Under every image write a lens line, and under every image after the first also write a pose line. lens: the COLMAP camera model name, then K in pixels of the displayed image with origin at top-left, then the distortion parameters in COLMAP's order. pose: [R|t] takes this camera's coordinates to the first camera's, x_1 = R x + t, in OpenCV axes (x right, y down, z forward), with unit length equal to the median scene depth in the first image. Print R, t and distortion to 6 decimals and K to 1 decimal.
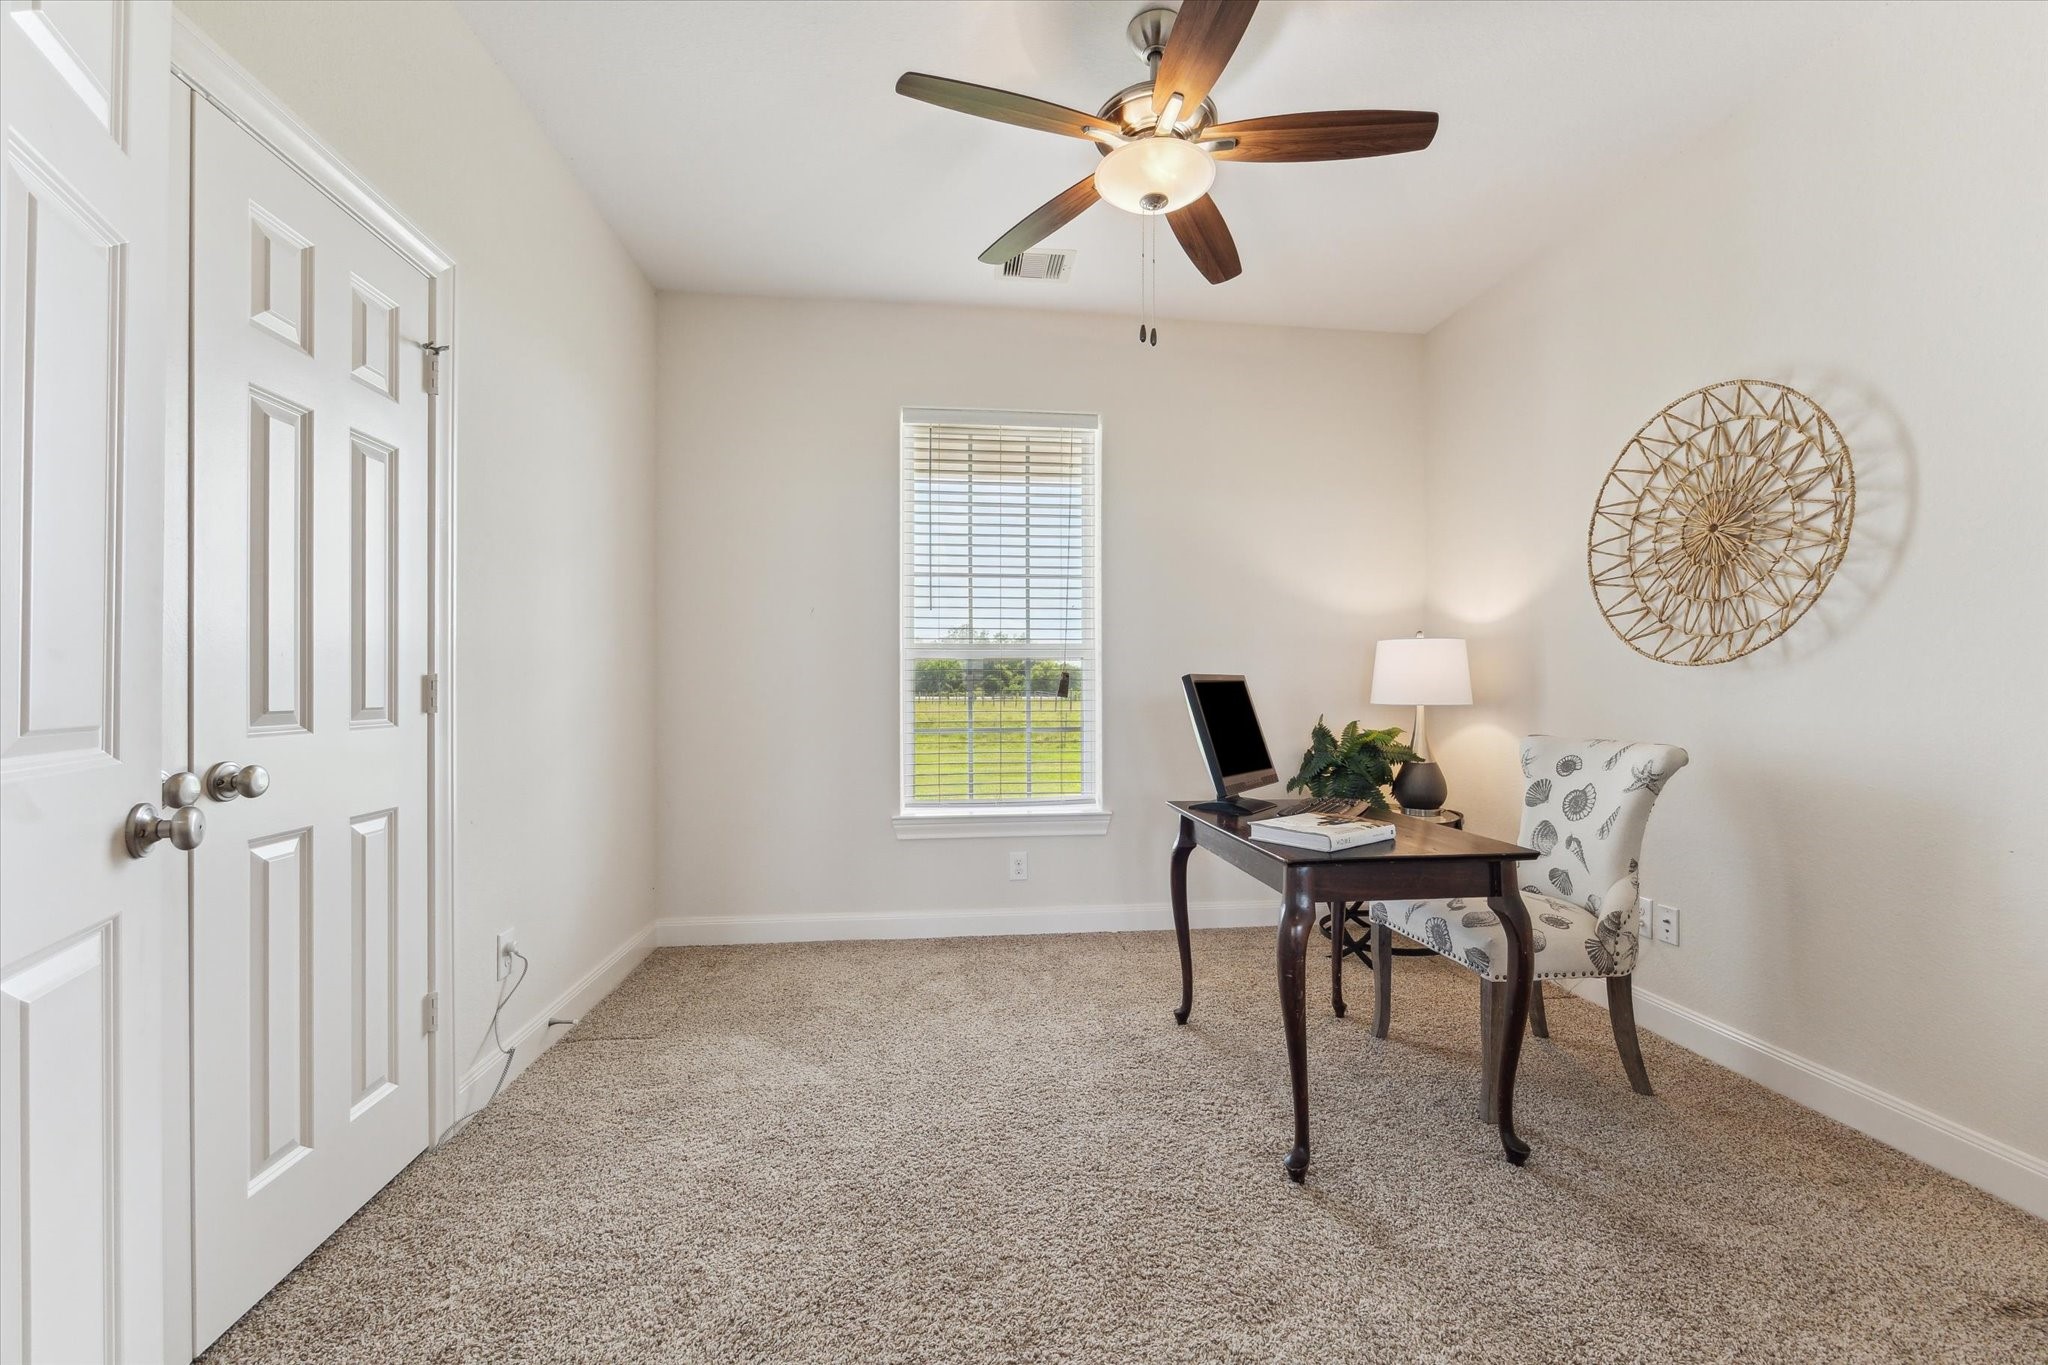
lens RADIAL K [[810.5, 0, 1024.0], [0, 810.5, 682.5], [0, 0, 1]] dist [-0.012364, -0.000122]
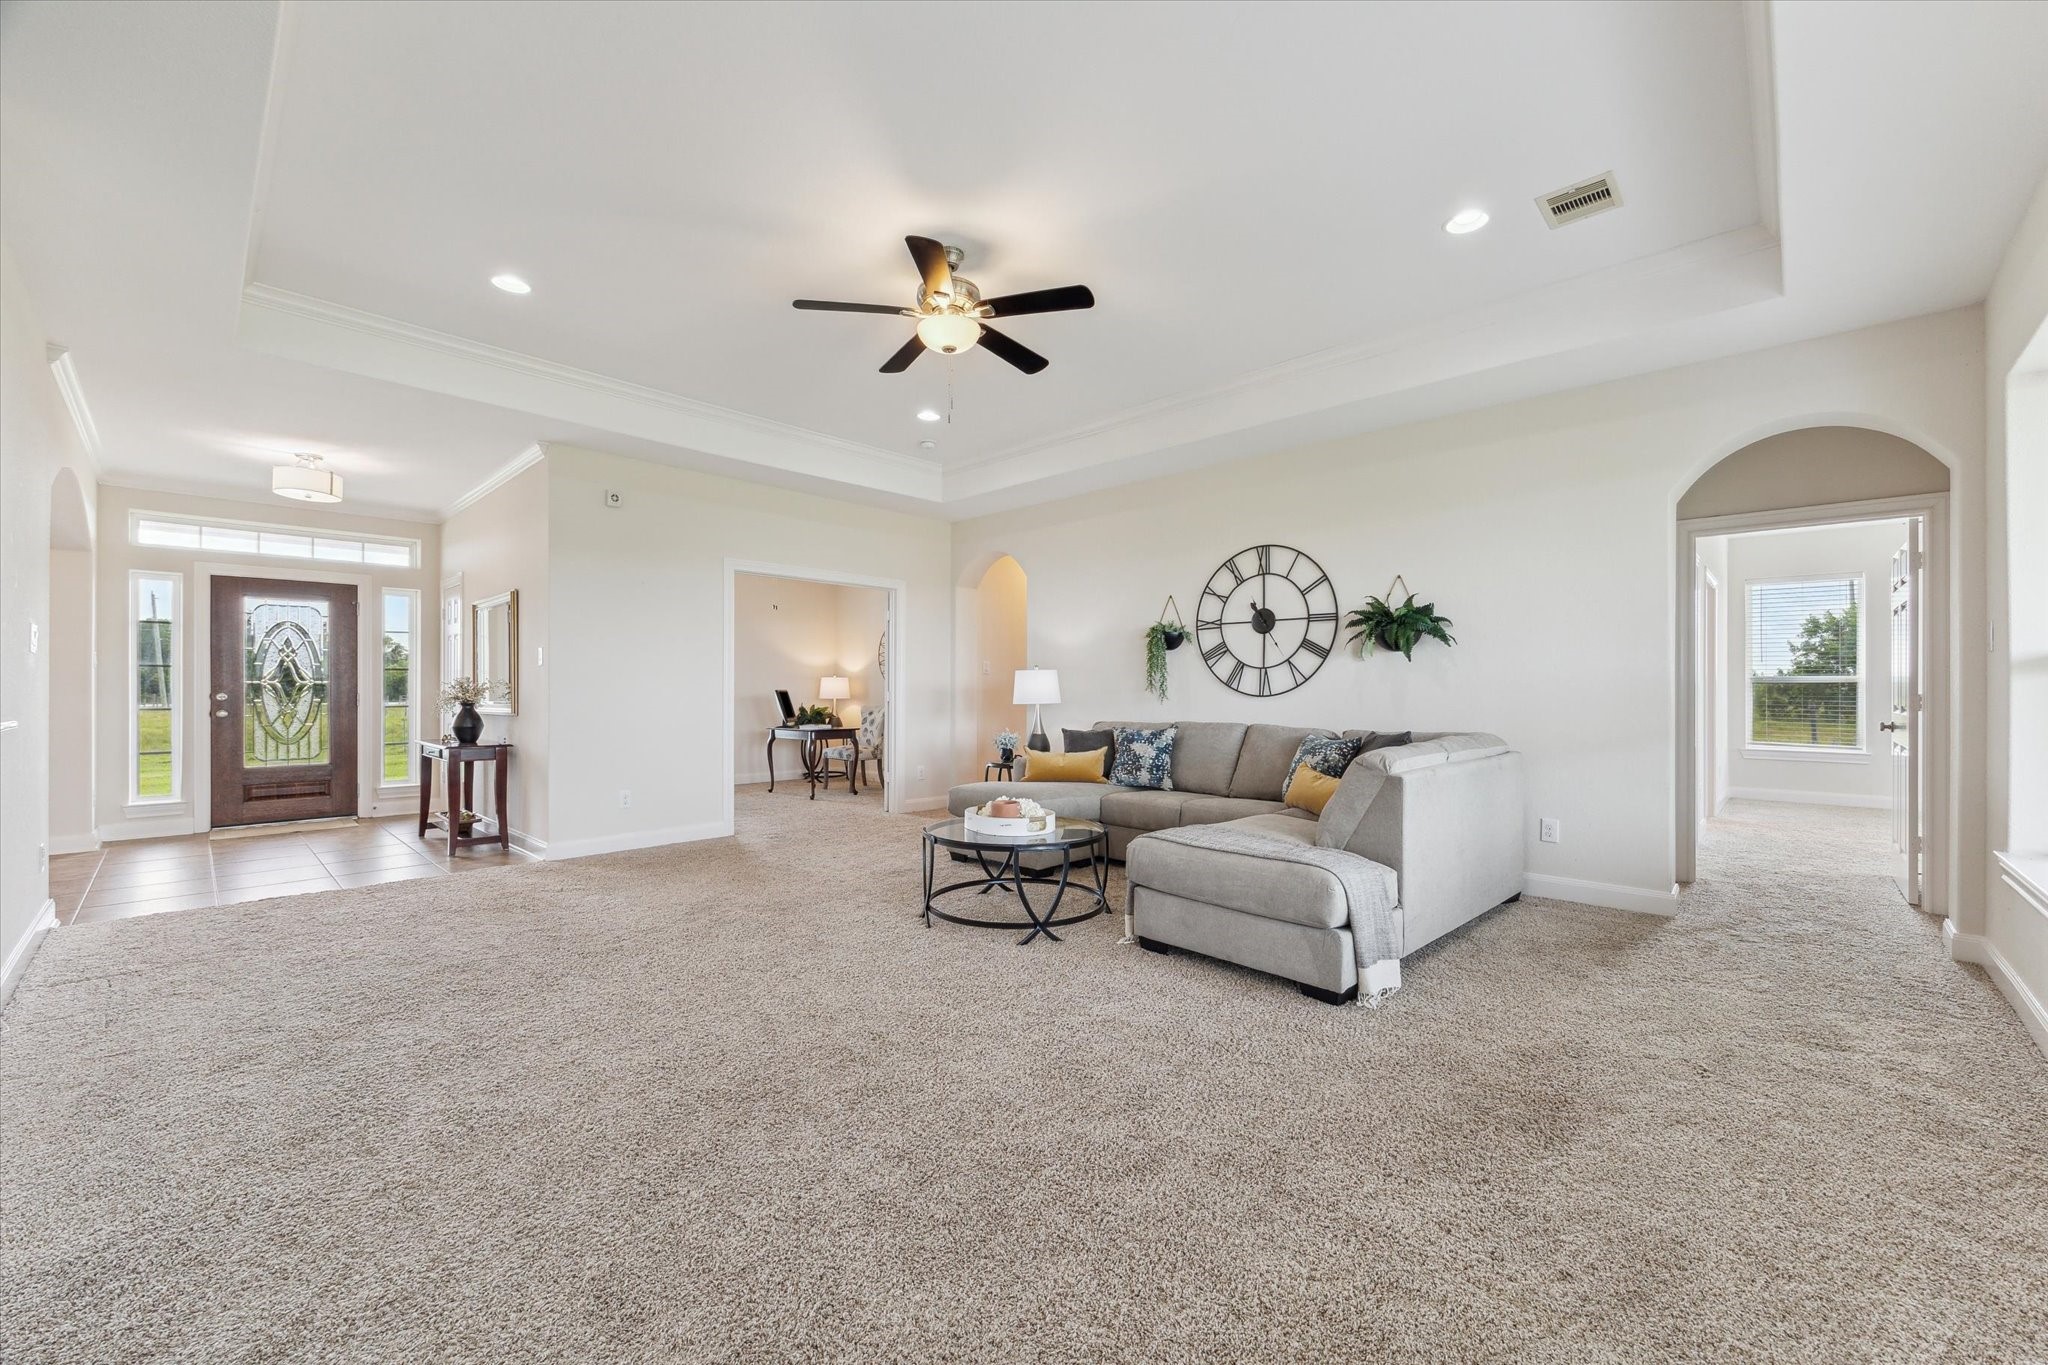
lens RADIAL K [[810.5, 0, 1024.0], [0, 810.5, 682.5], [0, 0, 1]] dist [-0.012364, -0.000122]
pose [[0.767410, 0.003404, 0.641147, -1.275989], [0.001305, 0.999976, -0.006871, -0.016849], [-0.641155, 0.006110, 0.767387, -2.499624]]
